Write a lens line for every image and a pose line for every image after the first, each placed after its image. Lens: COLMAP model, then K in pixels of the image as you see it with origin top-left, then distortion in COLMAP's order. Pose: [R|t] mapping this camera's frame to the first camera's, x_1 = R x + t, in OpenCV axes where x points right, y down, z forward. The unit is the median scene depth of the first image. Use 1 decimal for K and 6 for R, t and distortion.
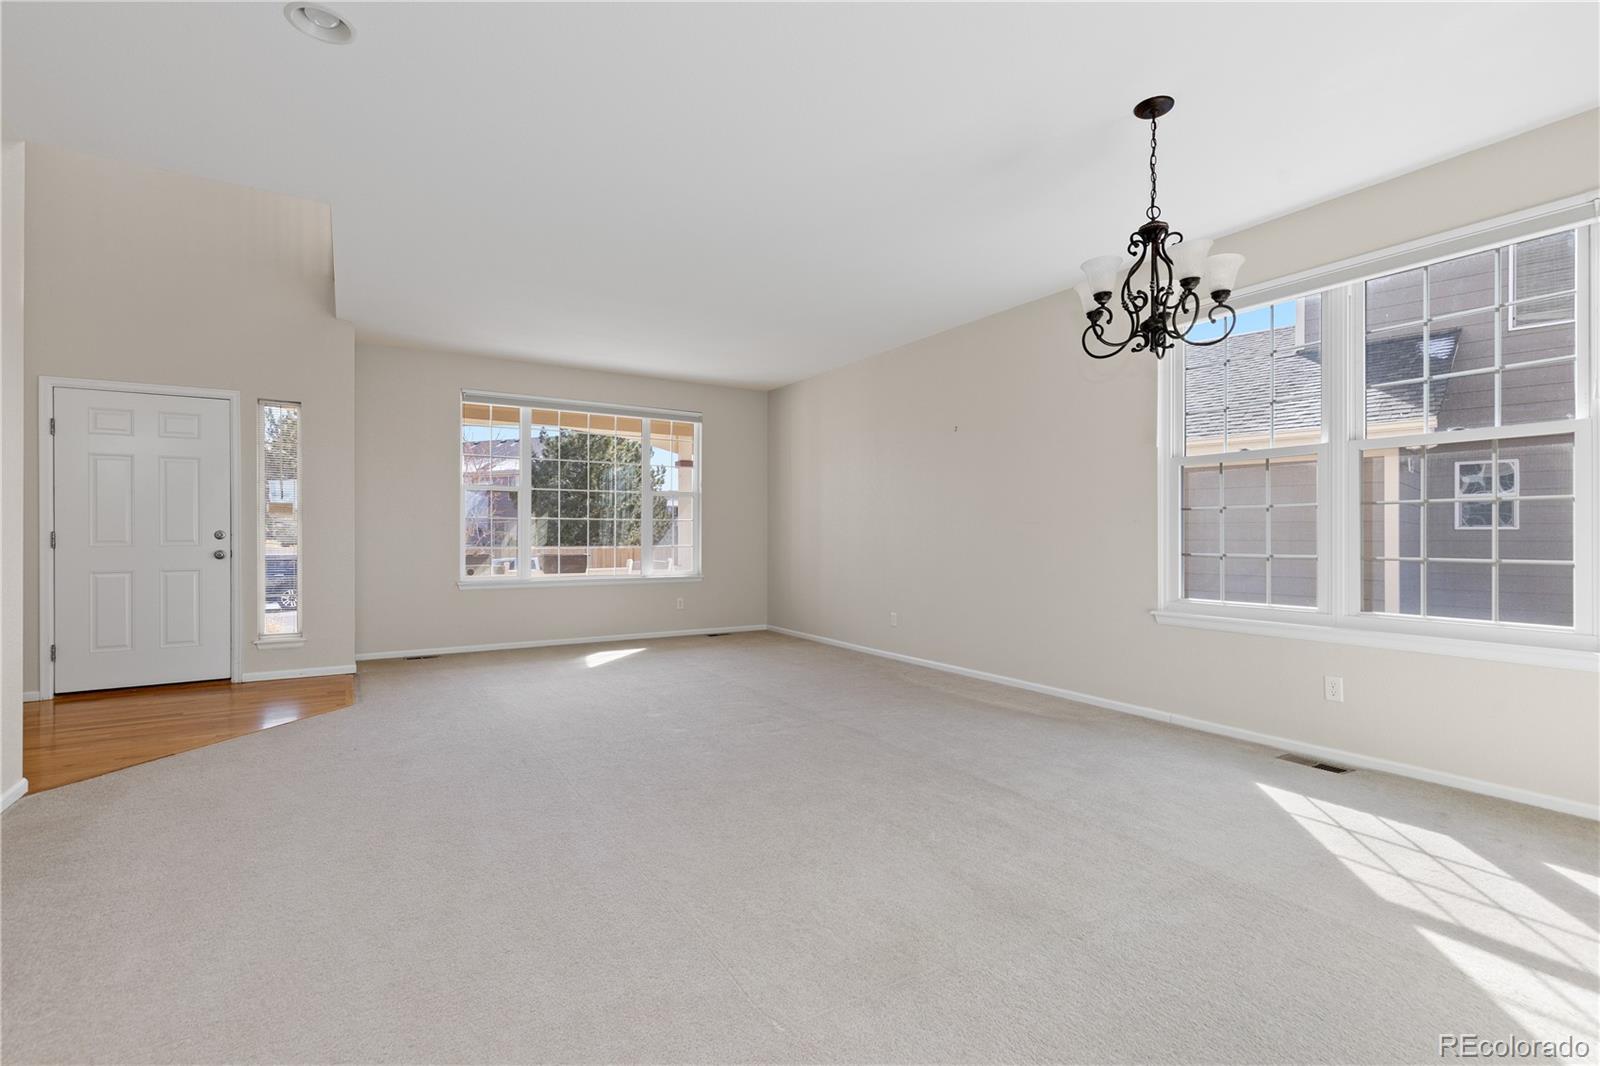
lens RADIAL K [[734.7, 0, 791.2], [0, 734.7, 533.3], [0, 0, 1]] dist [0.011529, -0.001792]
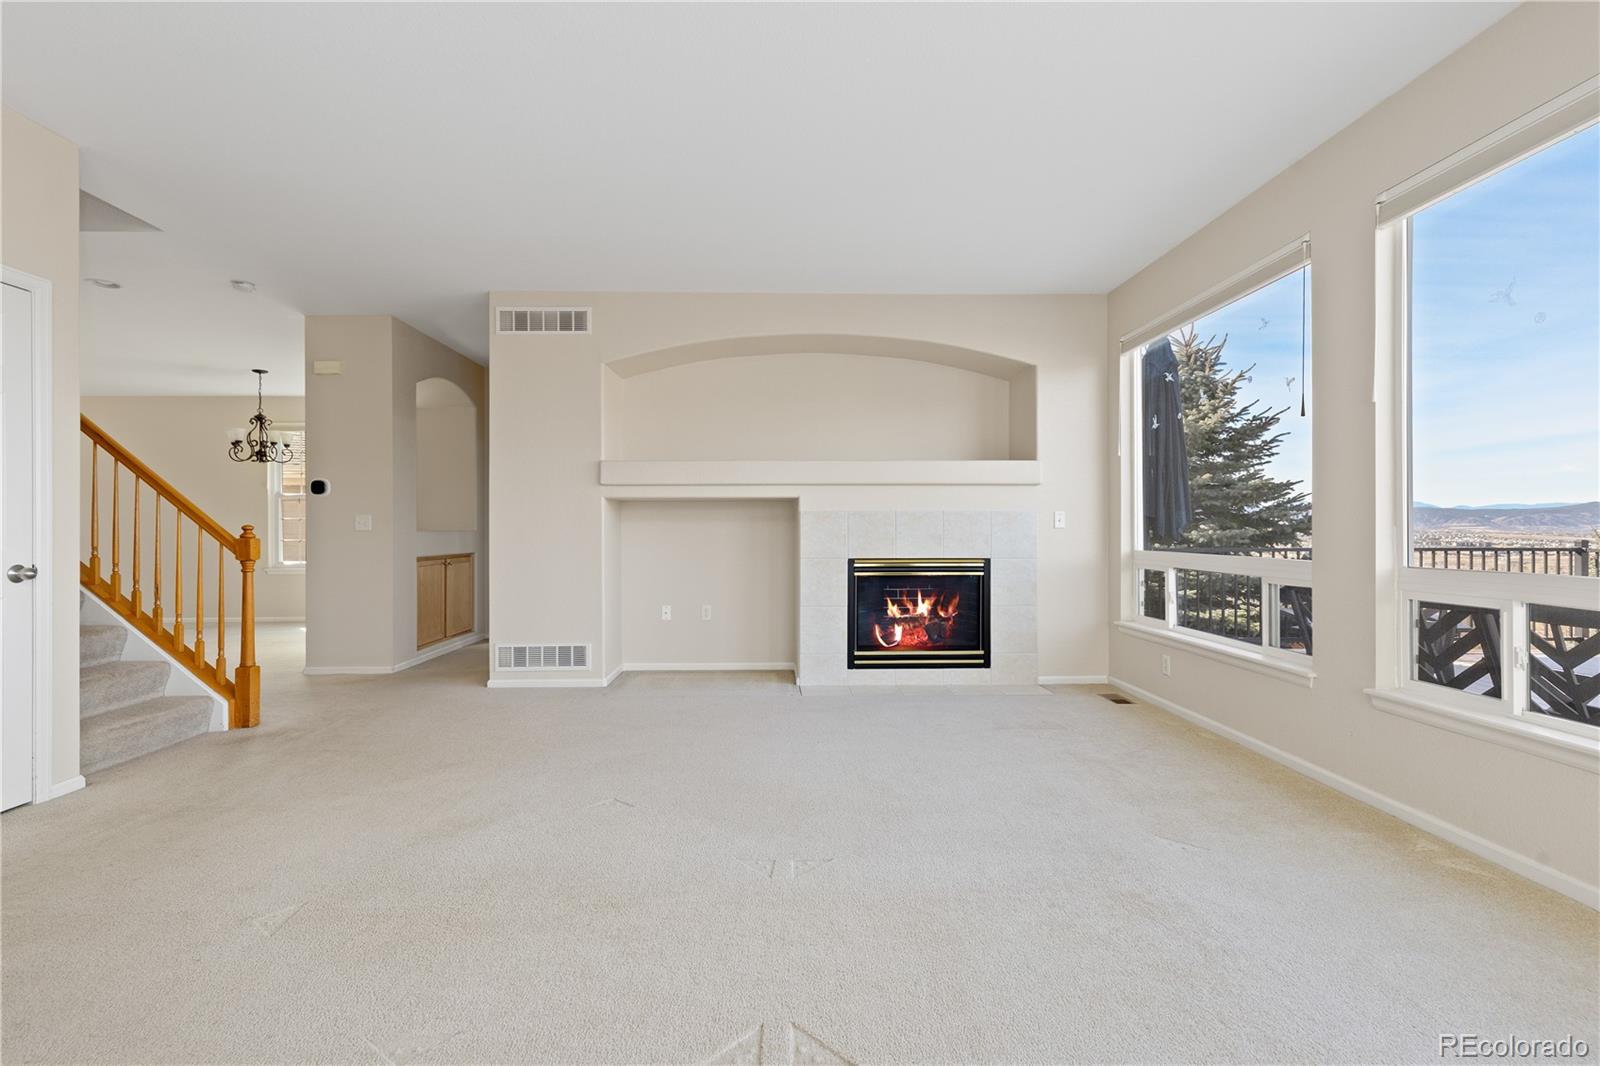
lens RADIAL K [[734.7, 0, 784.3], [0, 734.7, 526.2], [0, 0, 1]] dist [0.011529, -0.001792]
pose [[0.501443, -0.002199, 0.865188, -0.572033], [0.002448, 0.999996, 0.001123, -0.010395], [-0.865187, 0.001554, 0.501446, -1.299982]]
